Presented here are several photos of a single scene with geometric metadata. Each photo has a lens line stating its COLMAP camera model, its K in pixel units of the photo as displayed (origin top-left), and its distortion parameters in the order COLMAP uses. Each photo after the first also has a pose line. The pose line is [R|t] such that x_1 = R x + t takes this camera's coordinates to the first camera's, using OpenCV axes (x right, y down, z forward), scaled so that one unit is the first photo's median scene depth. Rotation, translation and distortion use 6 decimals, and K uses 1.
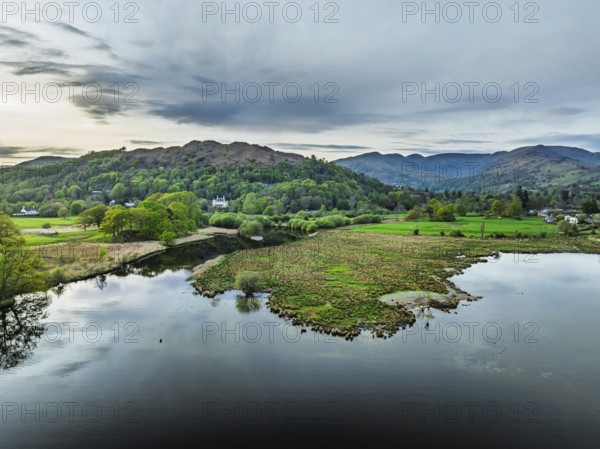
lens RADIAL K [[437.2, 0, 296.2], [0, 437.2, 214.4], [0, 0, 1]] dist [-0.037190, -0.000942]
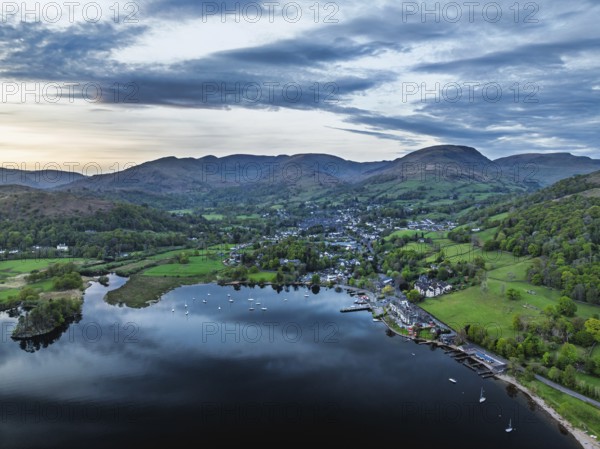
lens RADIAL K [[443.3, 0, 300.0], [0, 443.3, 224.5], [0, 0, 1]] dist [-0.040854, -0.001536]
pose [[0.901634, -0.041992, 0.430456, -0.059343], [0.019007, 0.998161, 0.057561, -0.154263], [-0.432082, -0.043718, 0.900774, -0.697871]]
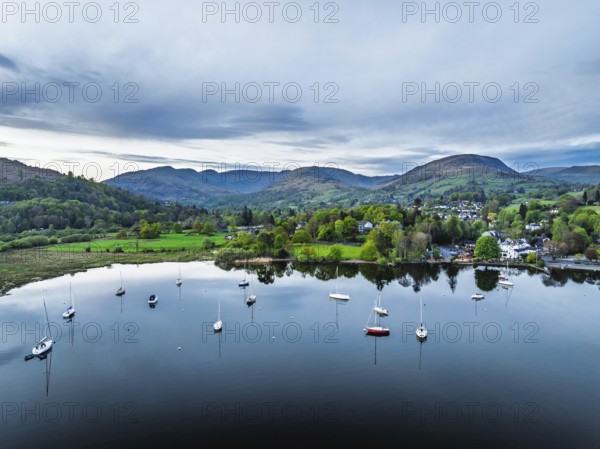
lens RADIAL K [[437.2, 0, 296.2], [0, 437.2, 214.4], [0, 0, 1]] dist [-0.037190, -0.000942]
pose [[0.903291, -0.000382, 0.429028, 0.092062], [0.013409, 0.999536, -0.027341, -0.005810], [-0.428819, 0.030450, 0.902877, -0.120958]]
